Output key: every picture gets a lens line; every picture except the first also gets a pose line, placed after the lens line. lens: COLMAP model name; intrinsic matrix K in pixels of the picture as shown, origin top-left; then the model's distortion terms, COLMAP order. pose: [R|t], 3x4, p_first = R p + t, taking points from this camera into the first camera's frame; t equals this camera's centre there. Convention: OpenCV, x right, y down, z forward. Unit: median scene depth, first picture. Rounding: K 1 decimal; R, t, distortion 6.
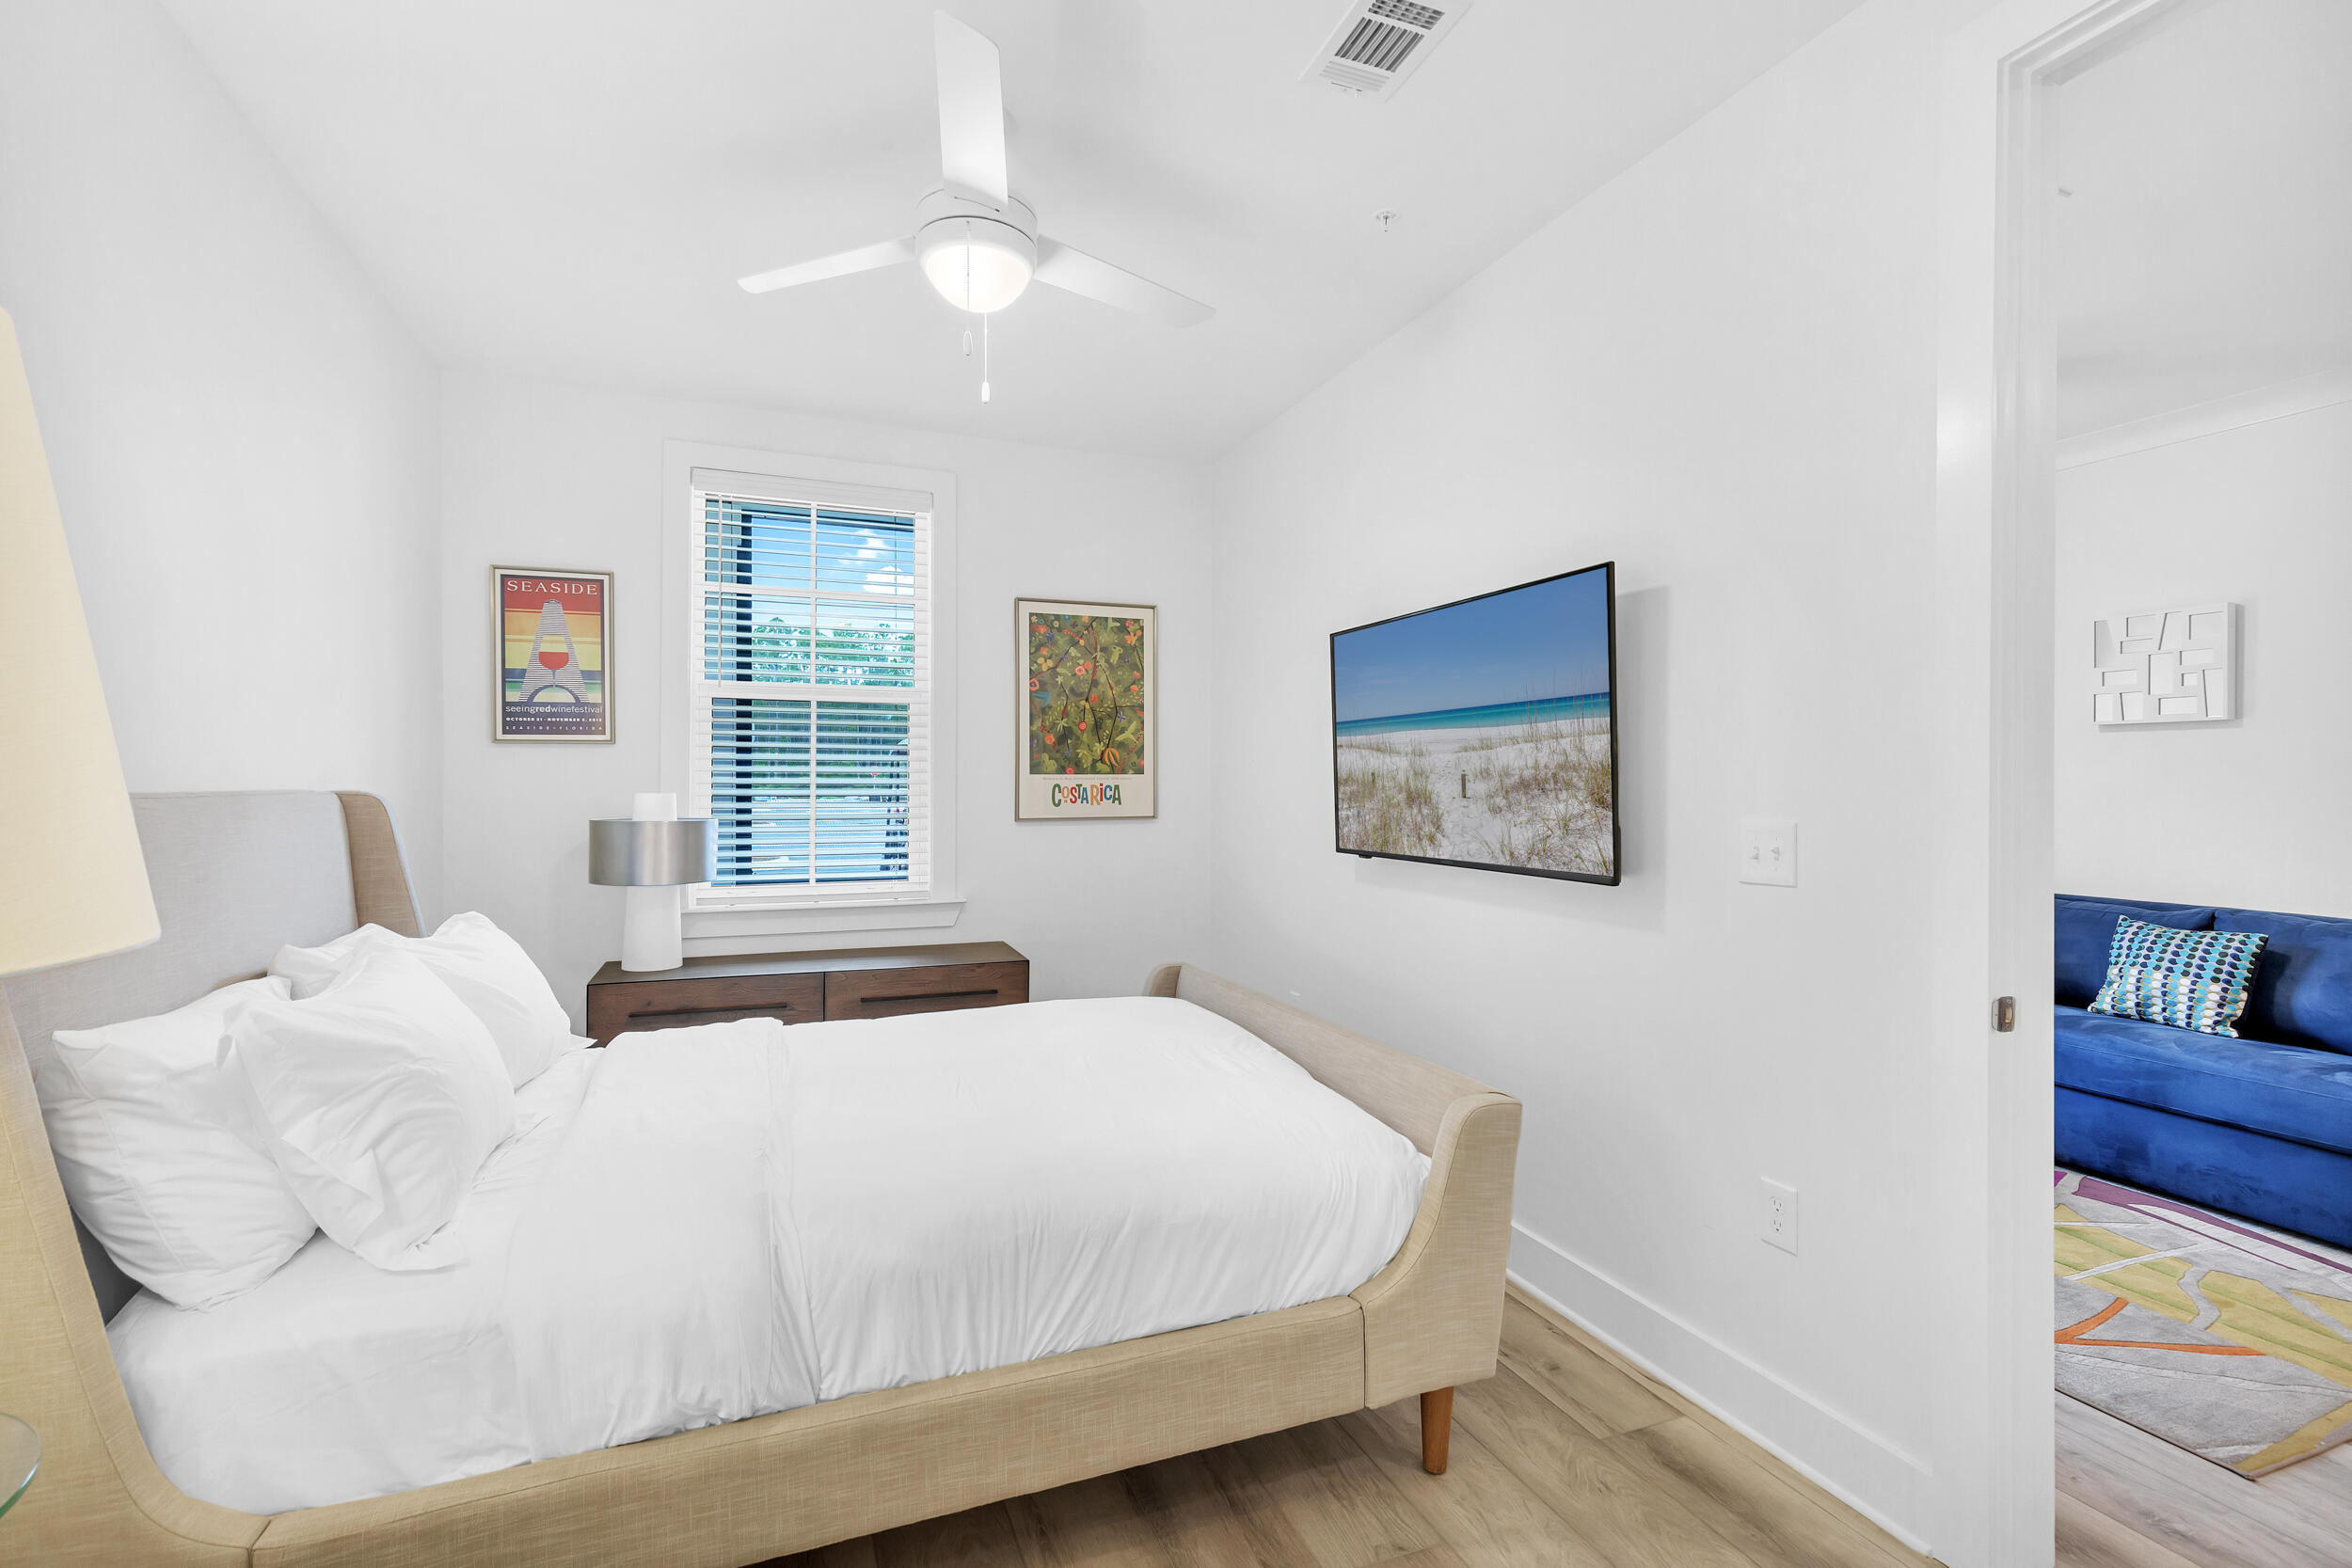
lens RADIAL K [[1095.2, 0, 1176.0], [0, 1095.2, 784.0], [0, 0, 1]] dist [0.001038, 0.000051]
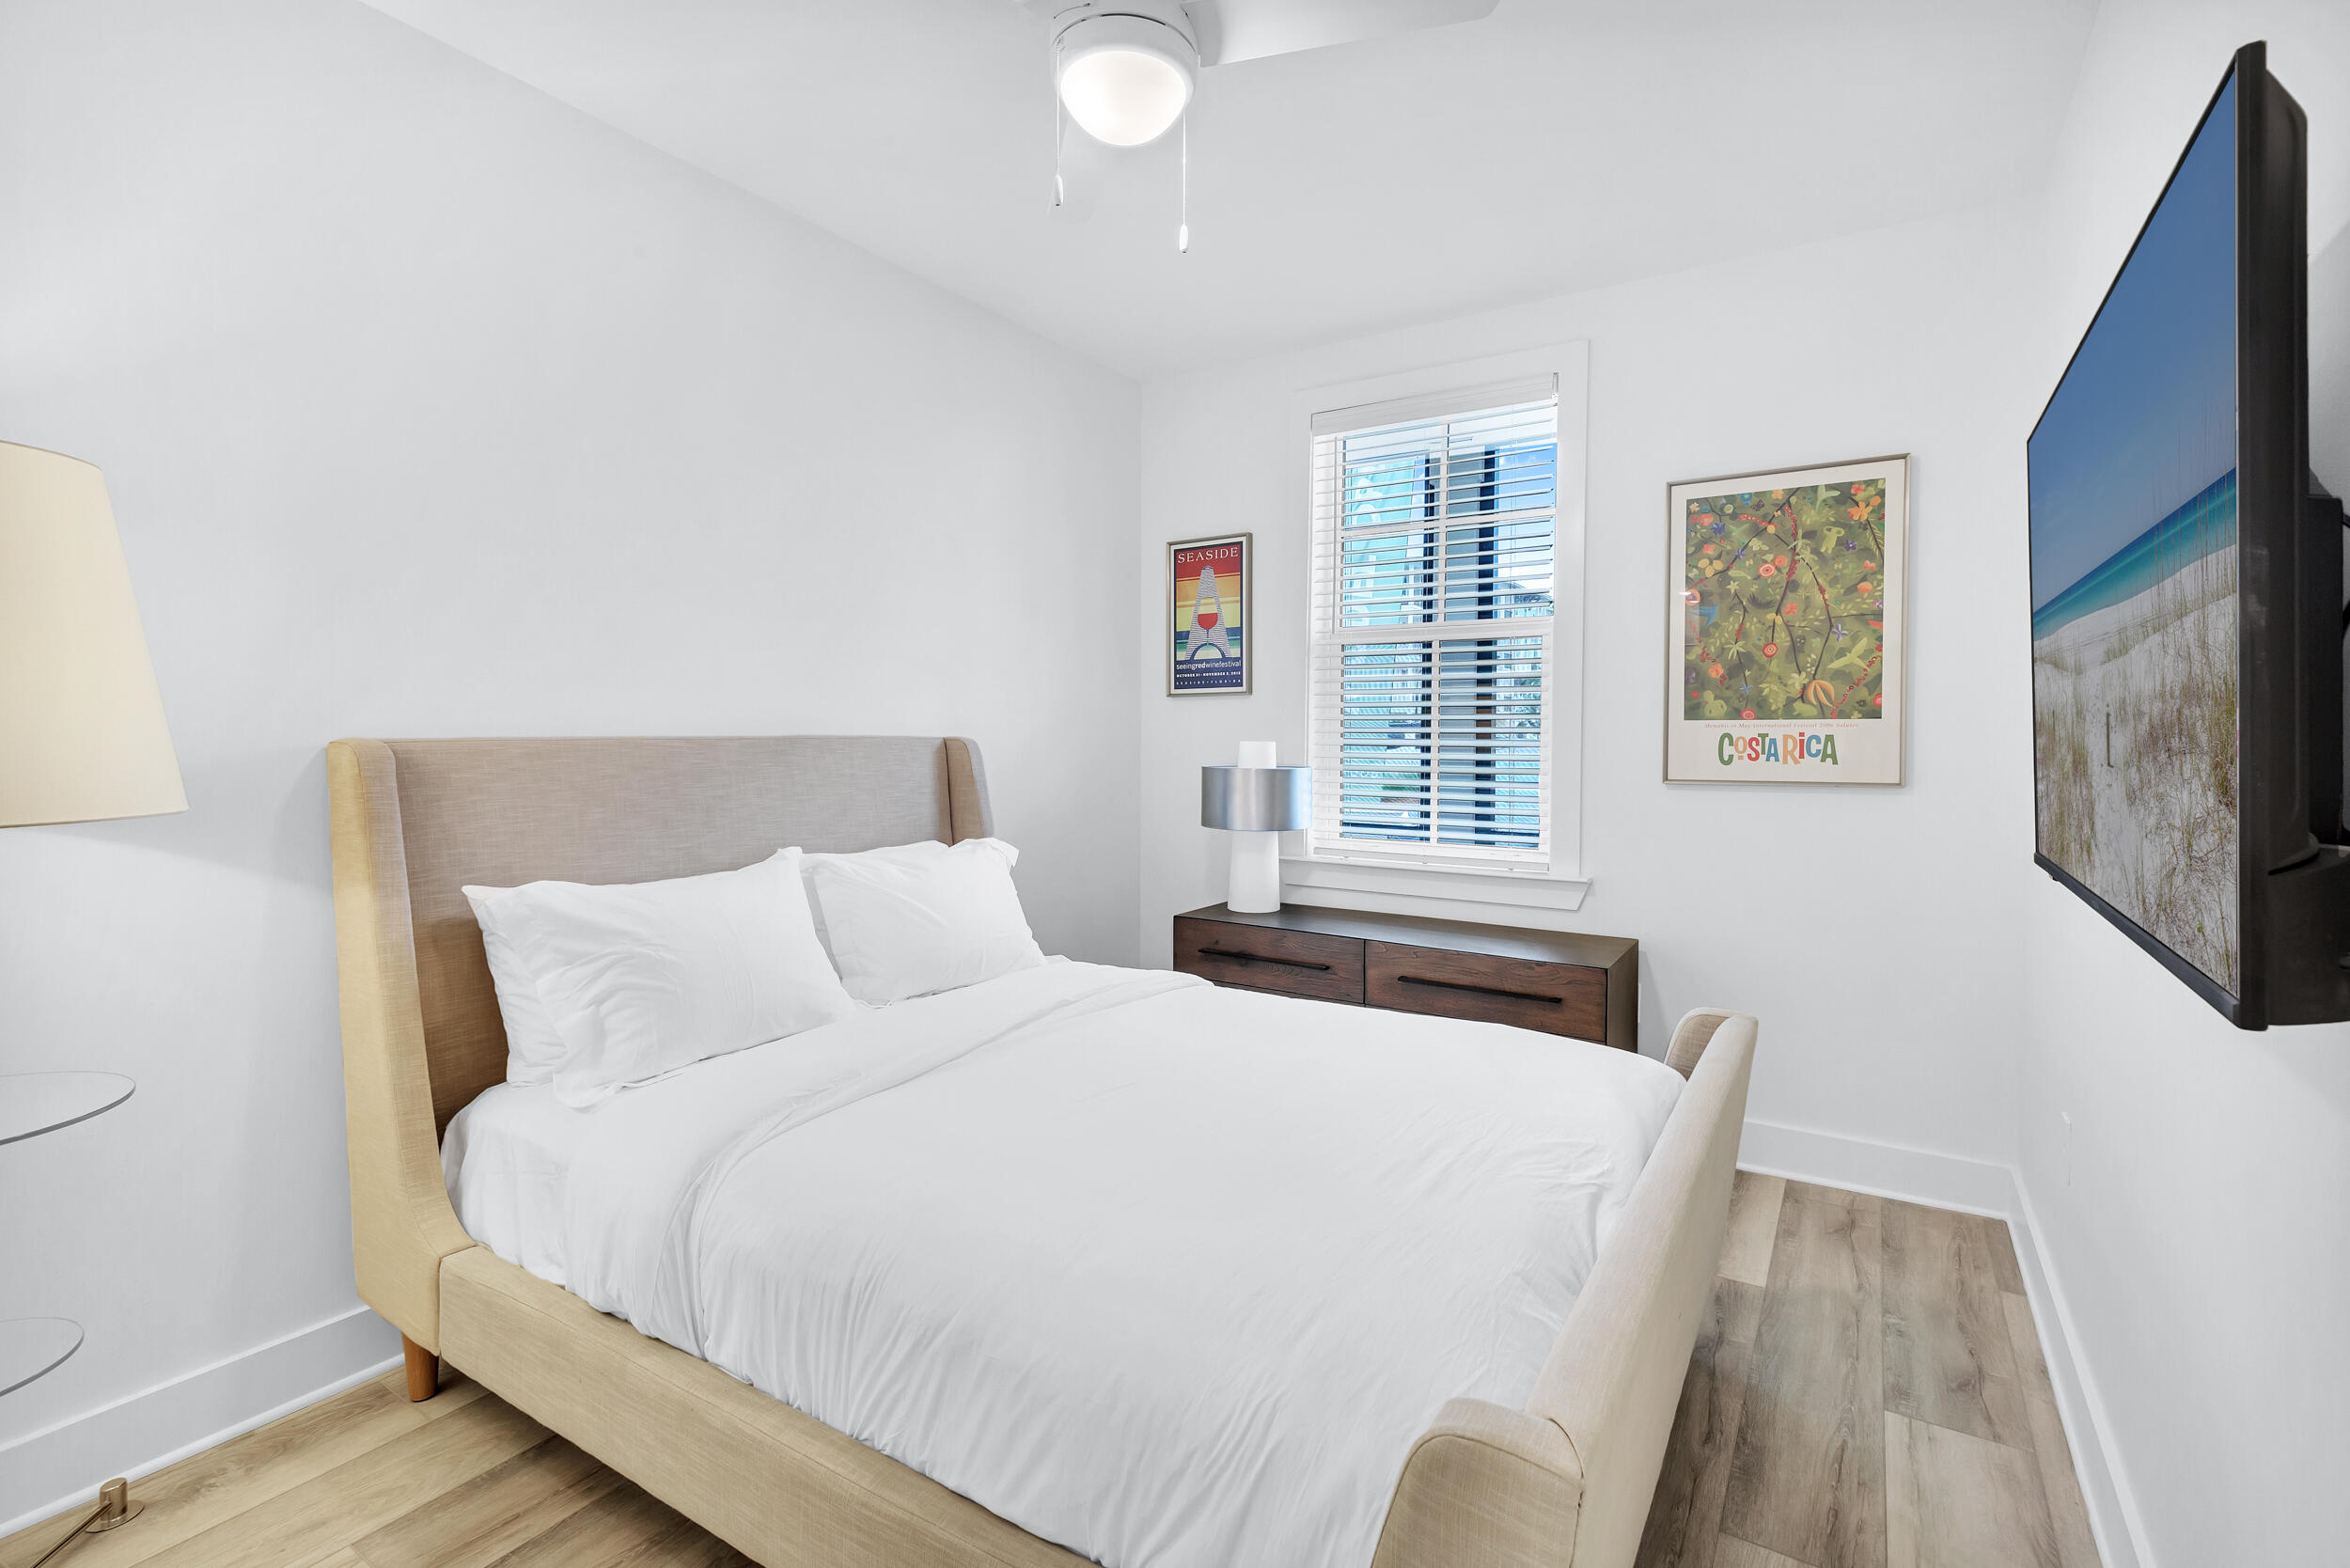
lens RADIAL K [[1075.1, 0, 1175.7], [0, 1075.1, 762.6], [0, 0, 1]] dist [0.001009, 0.000023]
pose [[0.572846, 0.022004, -0.819367, 0.271009], [-0.002429, 0.999681, 0.025148, 0.002388], [0.819659, -0.012415, 0.572717, 0.311871]]
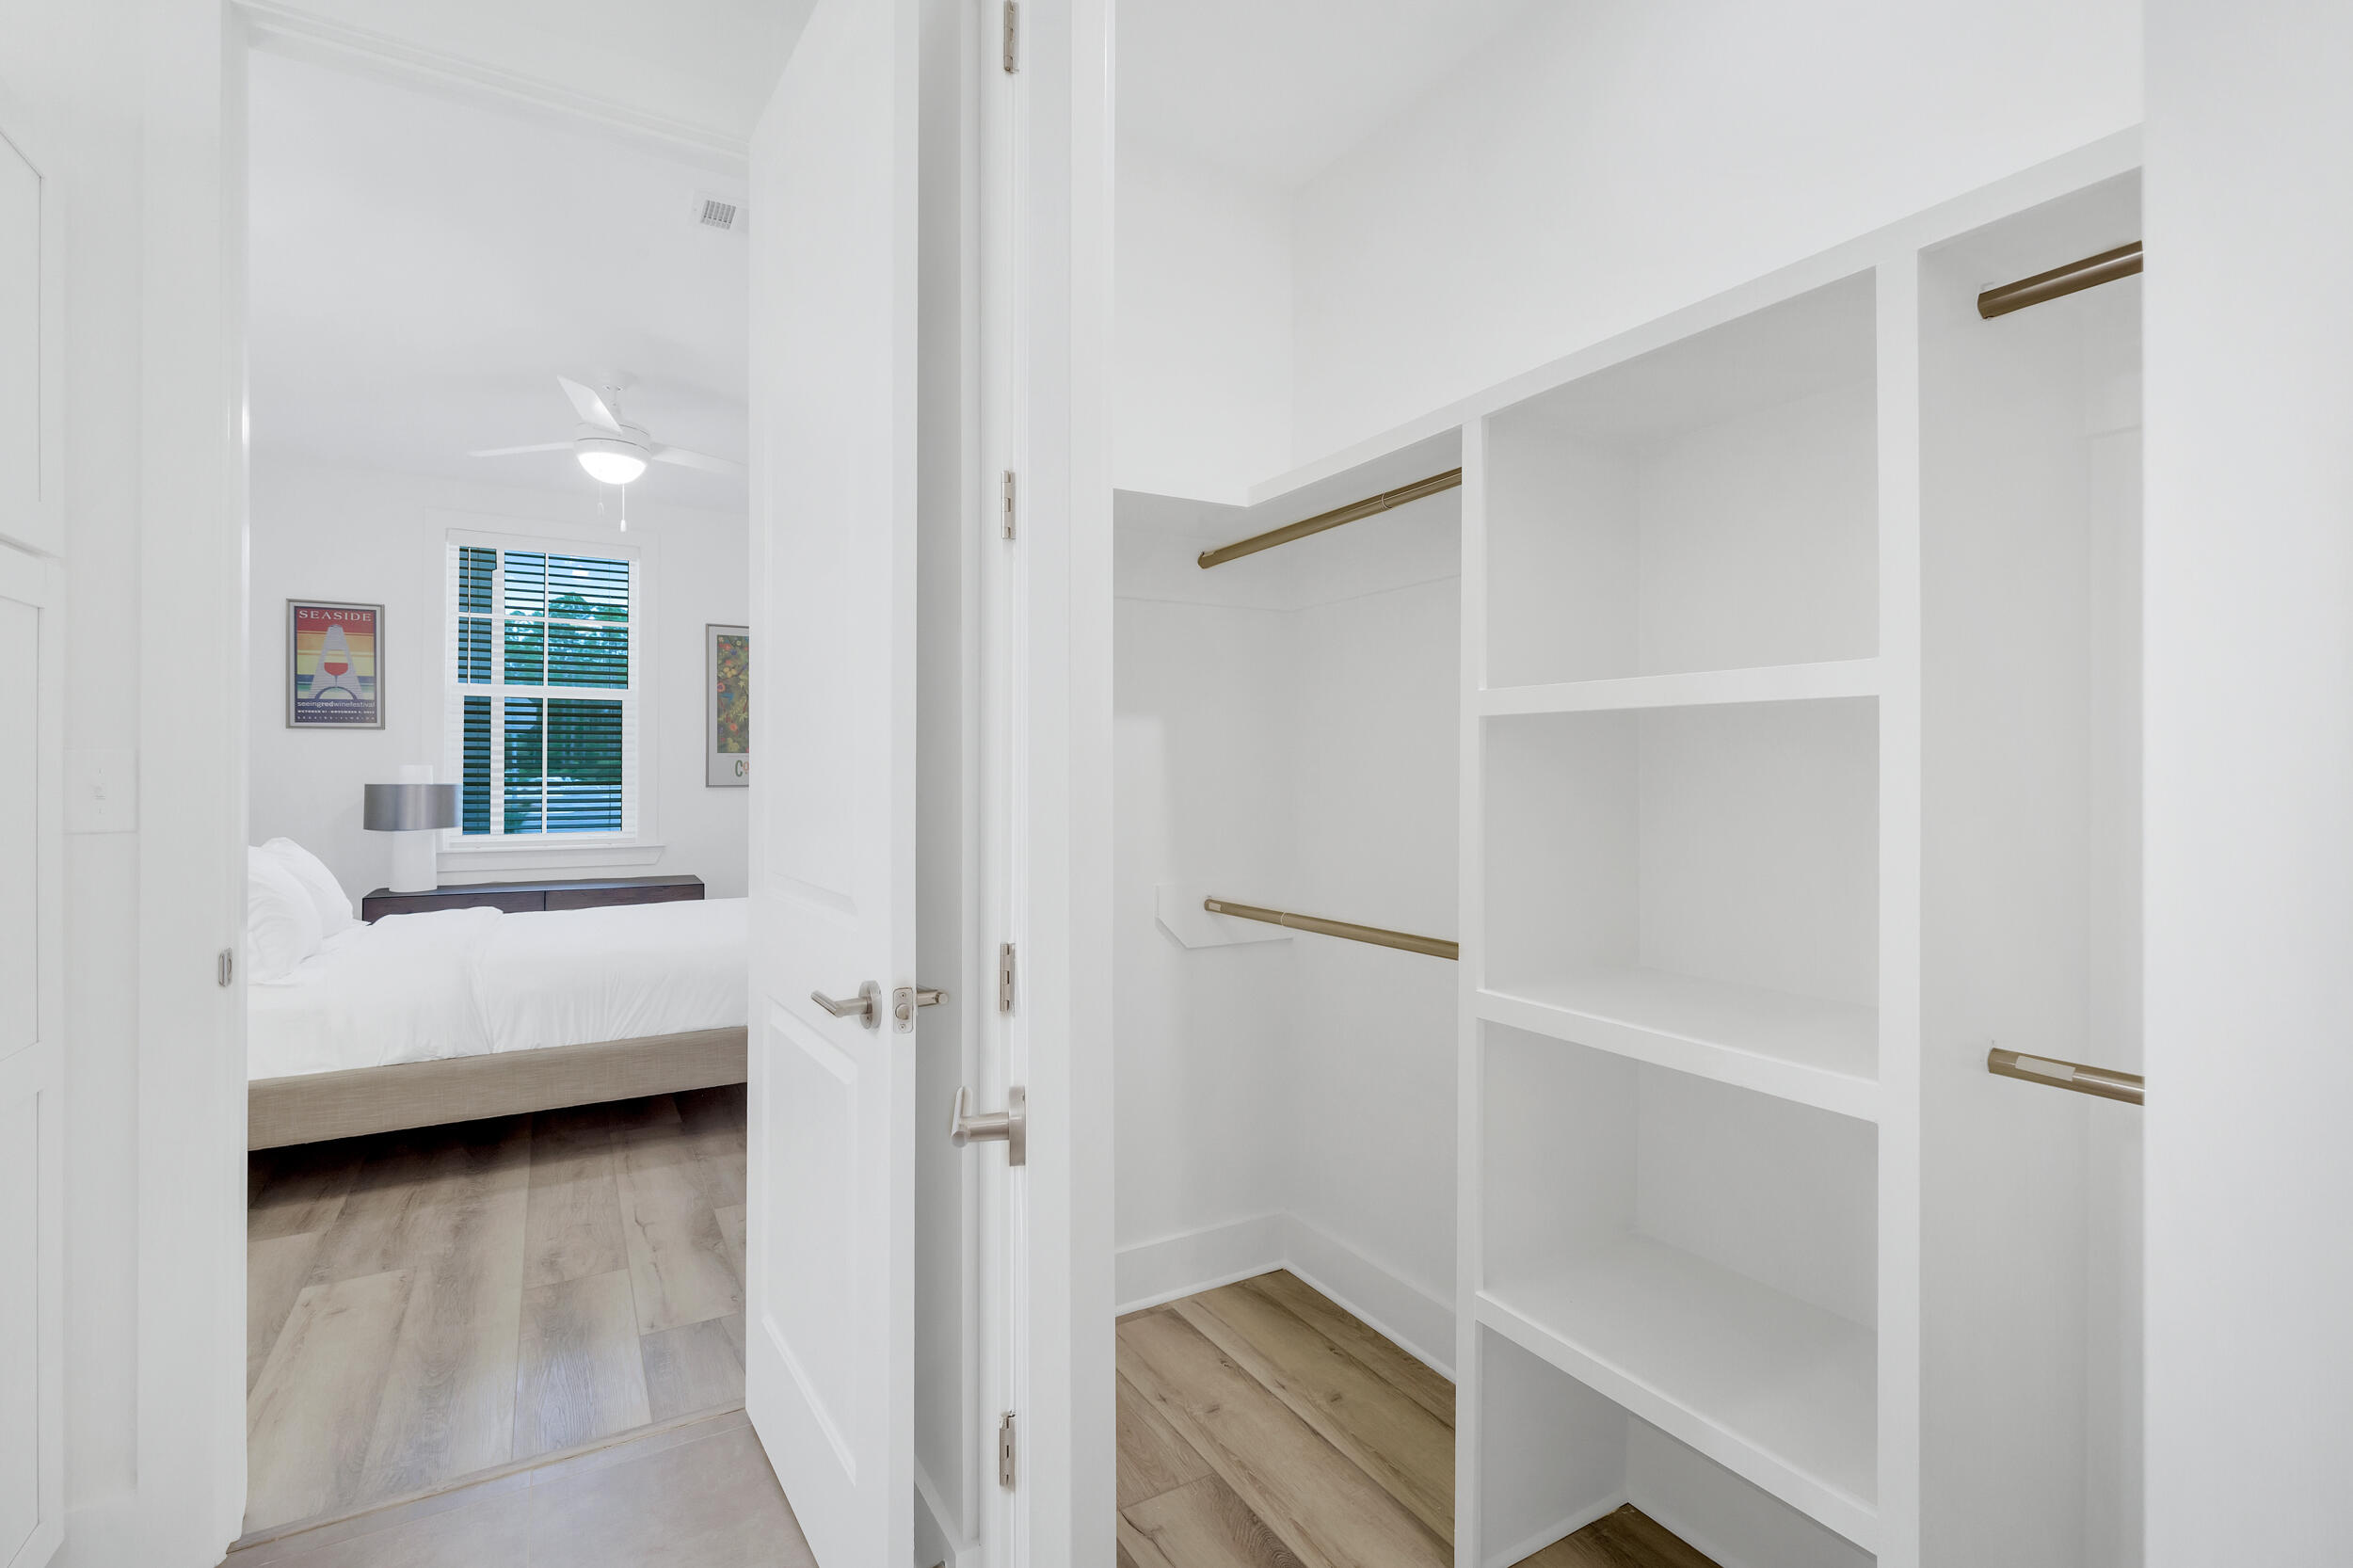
lens RADIAL K [[1140.1, 0, 1208.0], [0, 1140.1, 763.3], [0, 0, 1]] dist [-0.000856, -0.000275]
pose [[0.988516, 0.000491, 0.151118, 0.263318], [0.000511, 0.999978, -0.006587, 0.013862], [-0.151117, 0.006588, 0.988494, -0.511322]]
